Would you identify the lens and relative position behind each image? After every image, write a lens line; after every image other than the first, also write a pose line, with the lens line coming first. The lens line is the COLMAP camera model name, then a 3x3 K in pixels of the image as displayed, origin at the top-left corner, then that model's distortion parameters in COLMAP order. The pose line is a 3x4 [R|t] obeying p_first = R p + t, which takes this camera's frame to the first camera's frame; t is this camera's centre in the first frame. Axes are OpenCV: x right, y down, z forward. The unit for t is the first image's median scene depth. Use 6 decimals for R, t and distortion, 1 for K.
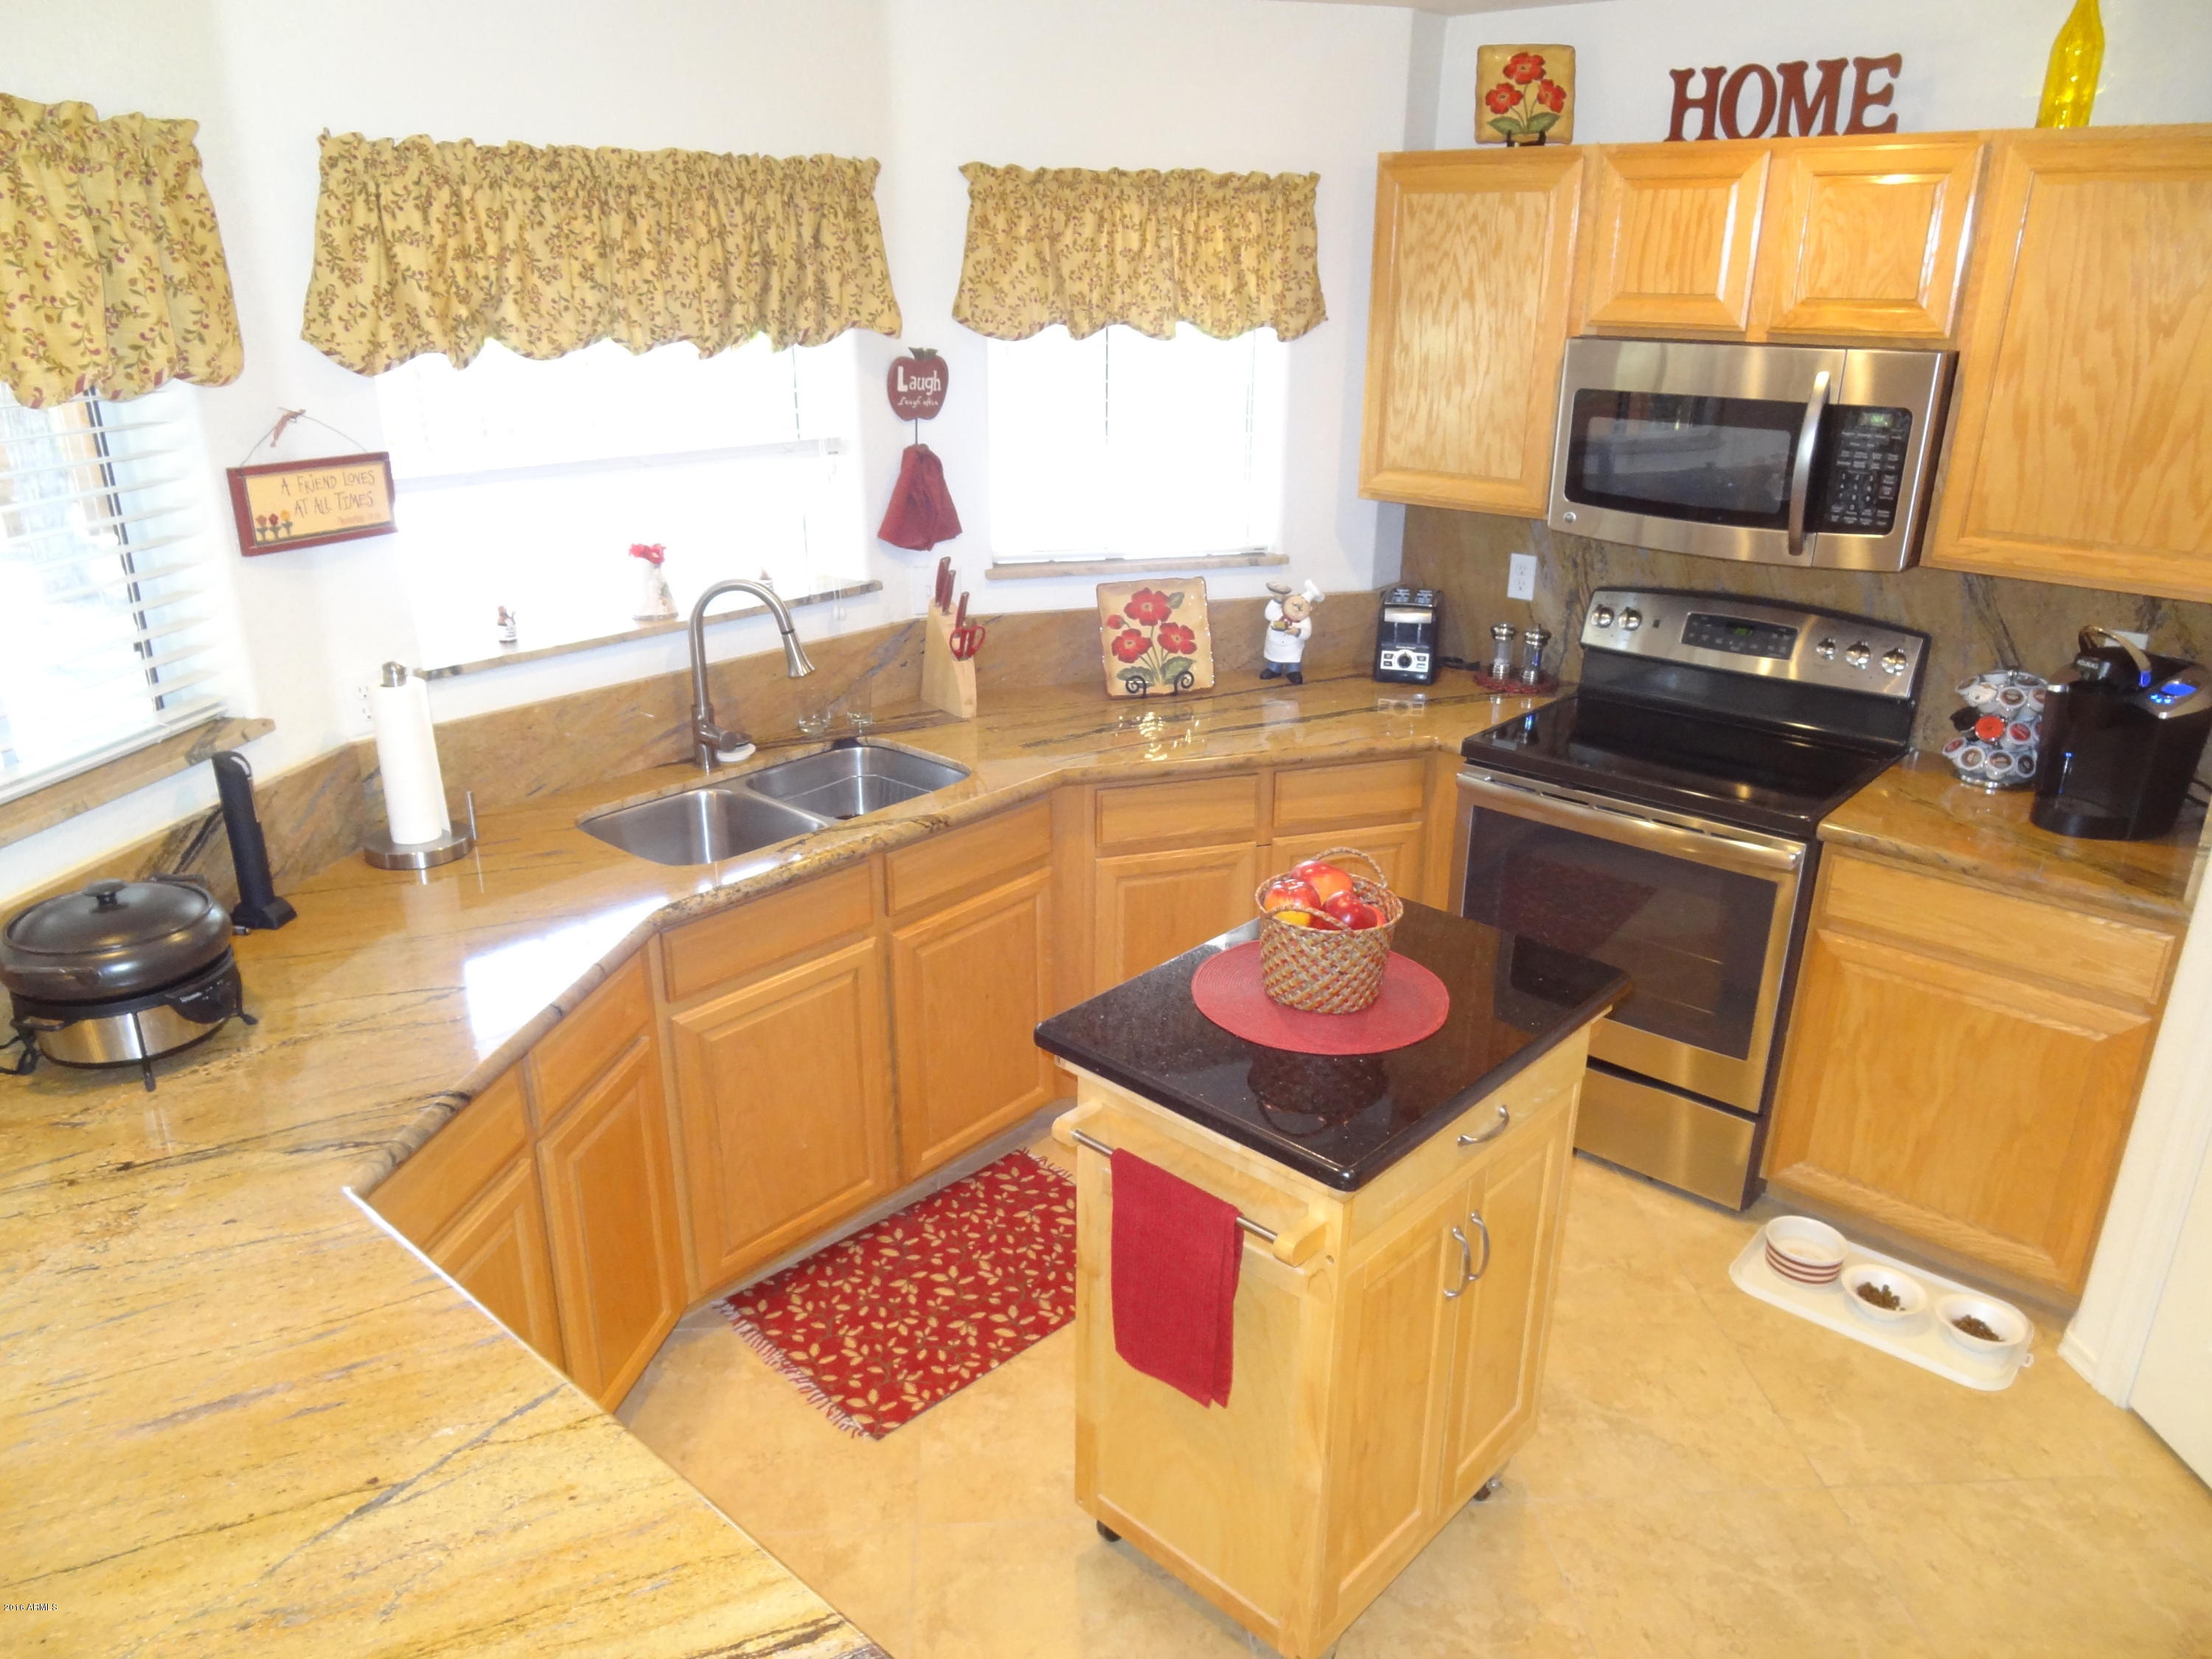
lens RADIAL K [[1549.8, 0, 1106.0], [0, 1549.8, 829.5], [0, 0, 1]] dist [-0.004425, 0.006206]
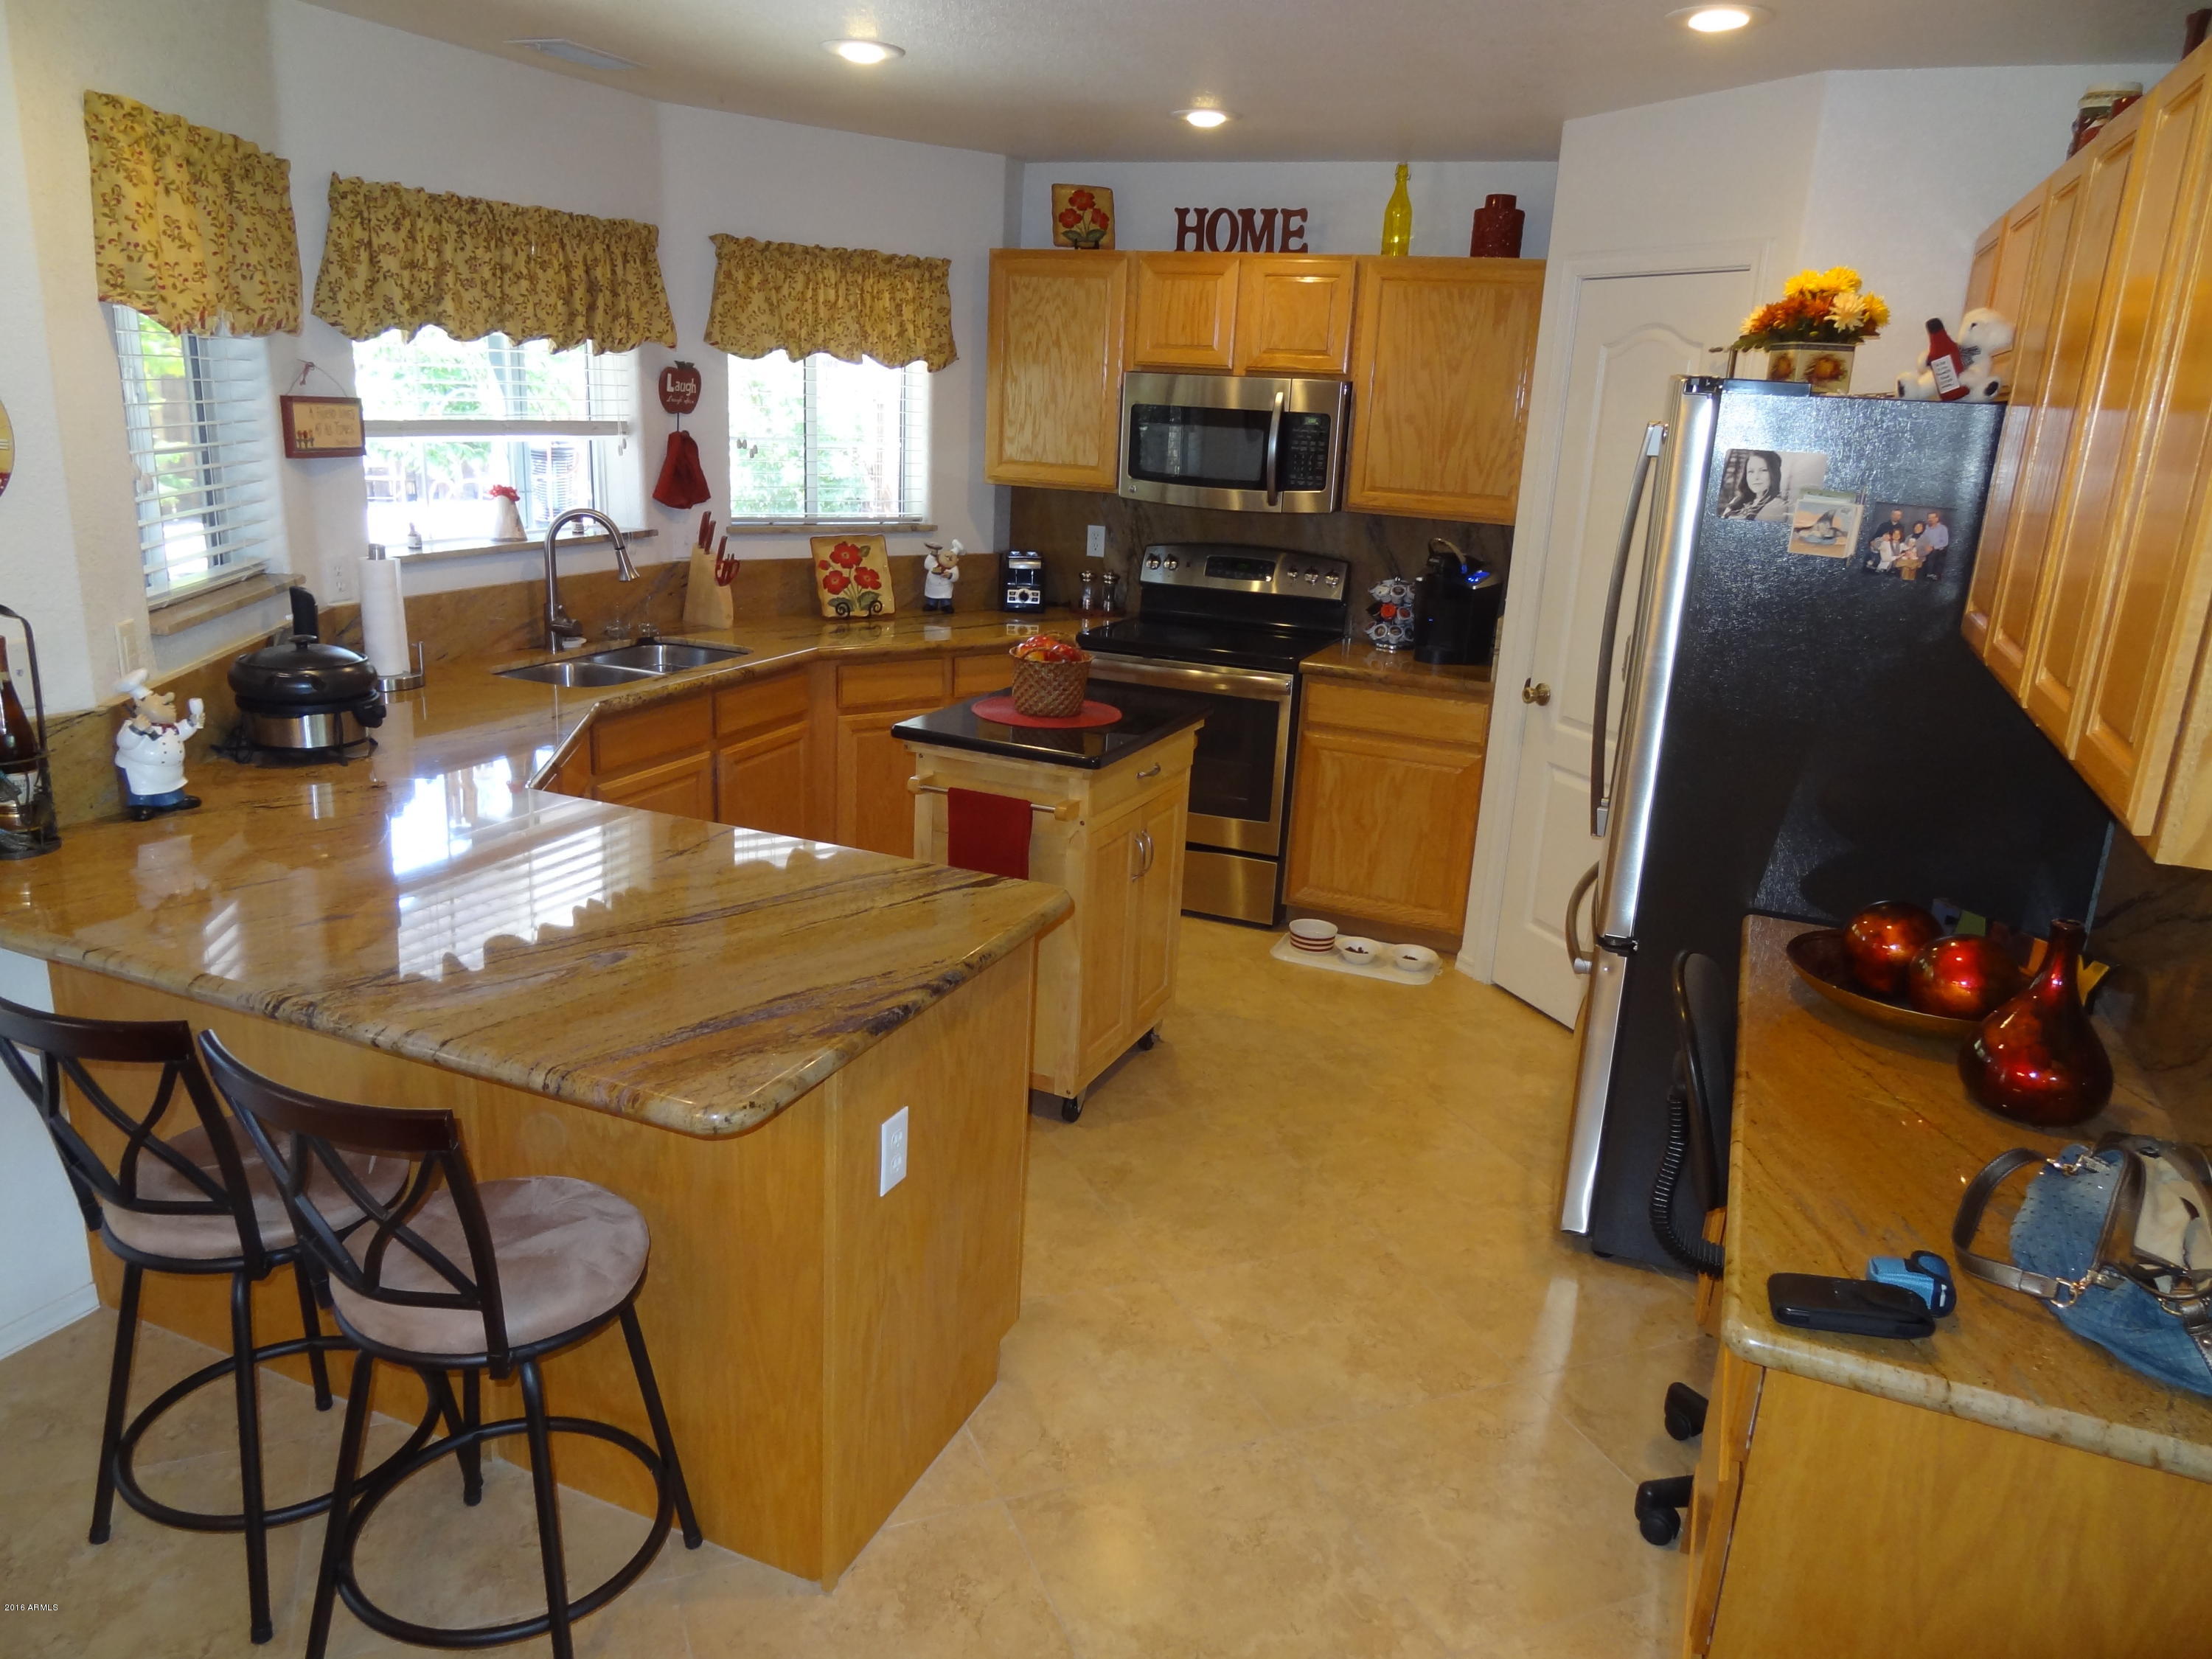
lens RADIAL K [[1549.8, 0, 1106.0], [0, 1549.8, 829.5], [0, 0, 1]] dist [-0.004425, 0.006206]
pose [[0.946205, -0.050683, 0.319575, -0.242937], [0.073138, 0.995596, -0.058650, 0.232763], [-0.315195, 0.078867, 0.945744, -0.430546]]
